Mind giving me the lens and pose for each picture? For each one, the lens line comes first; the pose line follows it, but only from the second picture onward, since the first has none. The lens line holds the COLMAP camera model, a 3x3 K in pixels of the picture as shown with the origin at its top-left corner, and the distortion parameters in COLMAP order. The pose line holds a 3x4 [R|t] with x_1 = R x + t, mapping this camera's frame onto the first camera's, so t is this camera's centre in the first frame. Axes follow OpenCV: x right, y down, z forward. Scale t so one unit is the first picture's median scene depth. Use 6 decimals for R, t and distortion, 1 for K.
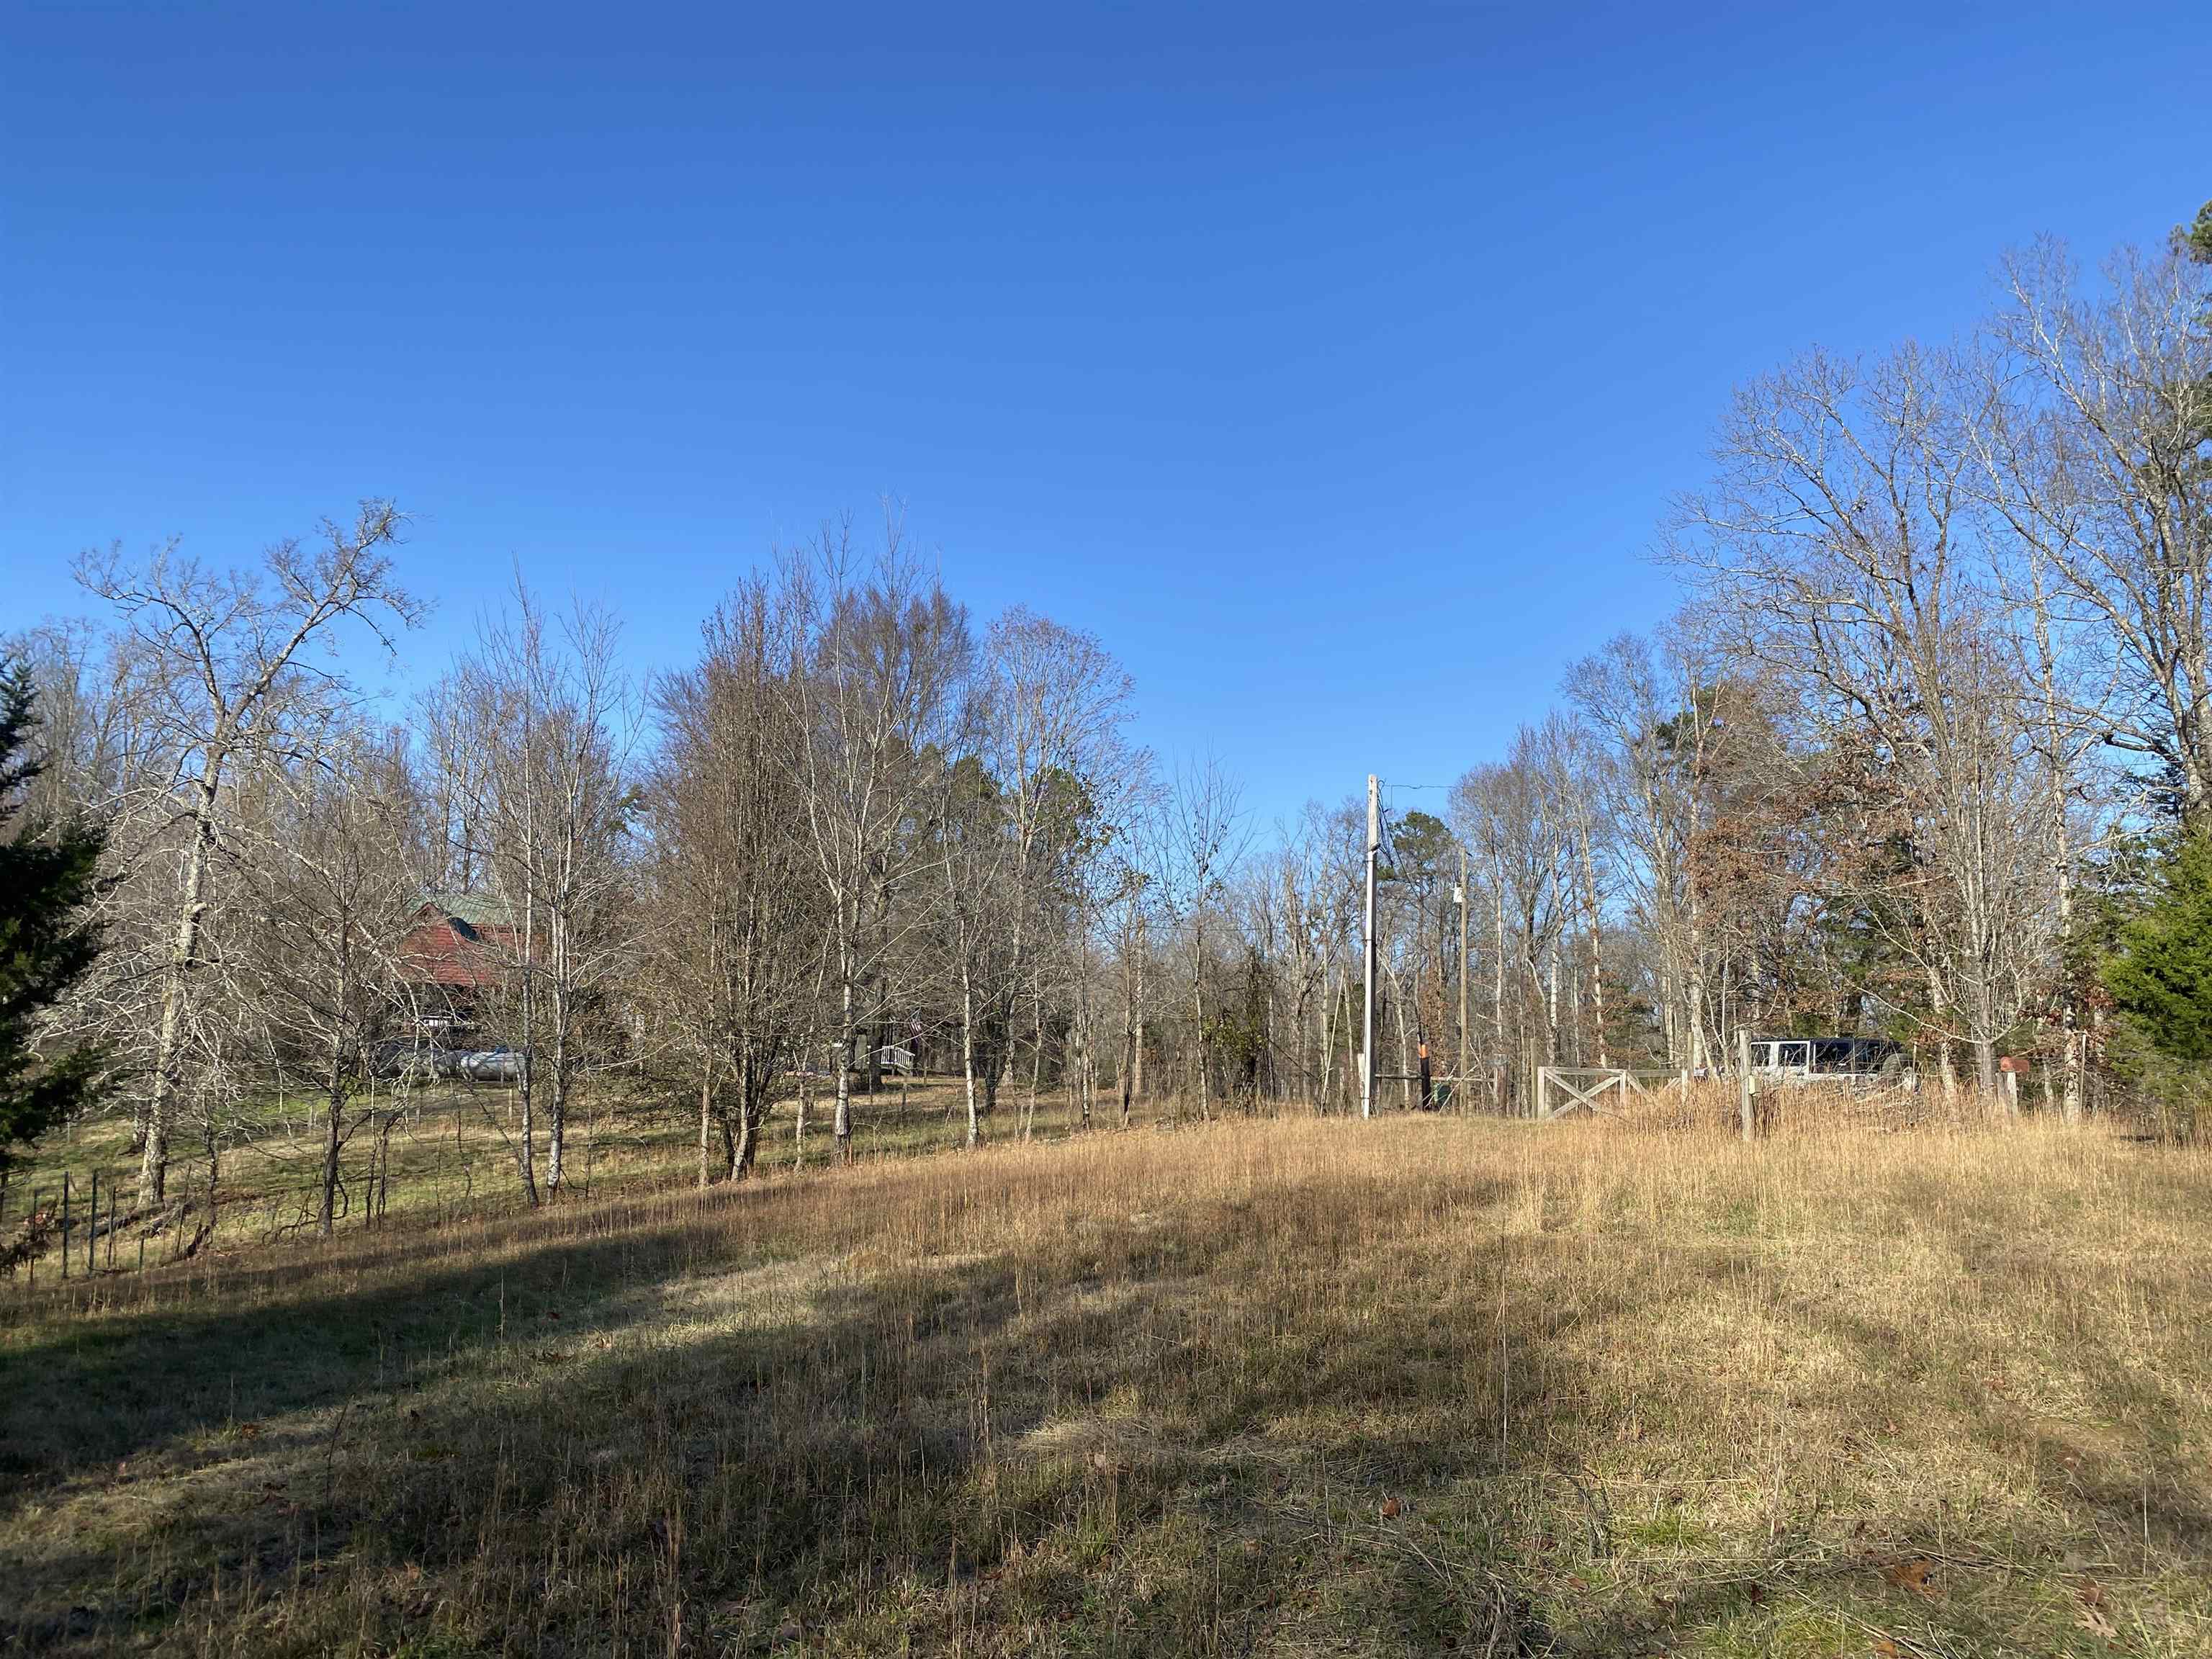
lens RADIAL K [[1690.7, 0, 1091.7], [0, 1690.7, 834.1], [0, 0, 1]] dist [0.057361, -0.089453]
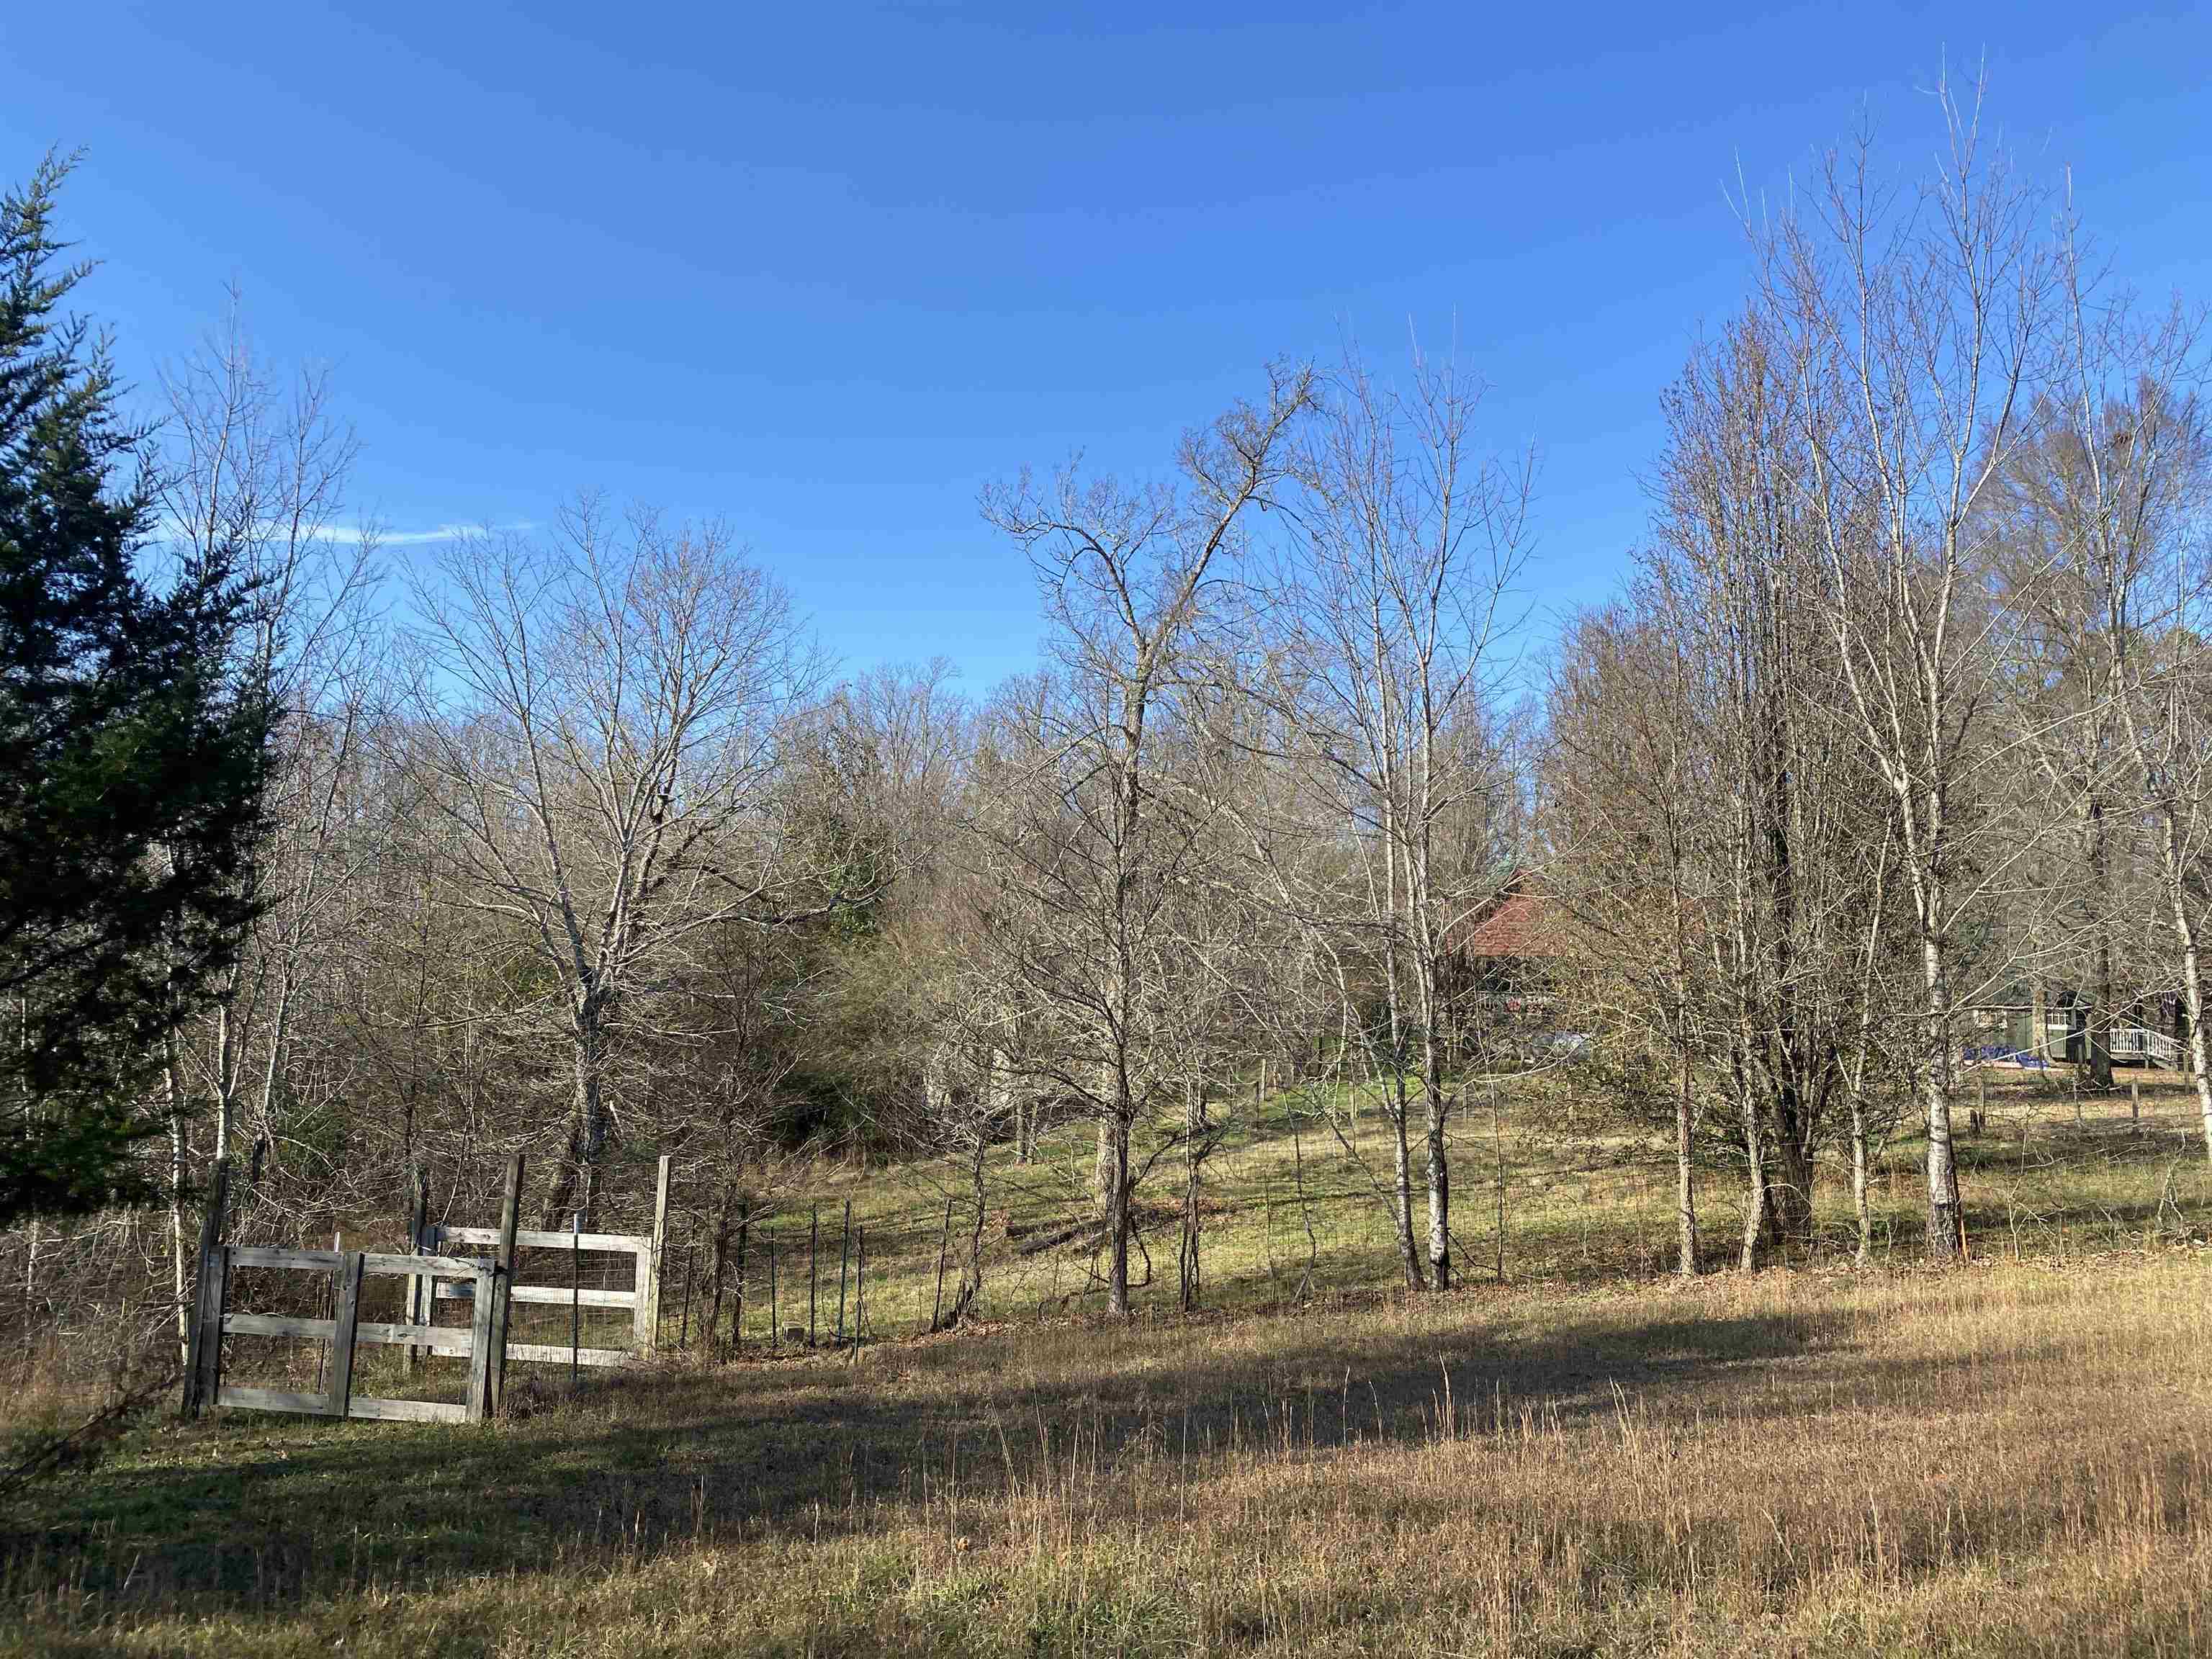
lens RADIAL K [[1690.7, 0, 1091.7], [0, 1690.7, 834.1], [0, 0, 1]] dist [0.057361, -0.089453]
pose [[0.777063, -0.069363, -0.625589, -0.002487], [0.079309, 0.996778, -0.012007, 0.032663], [0.624406, -0.040284, 0.780060, 0.325290]]
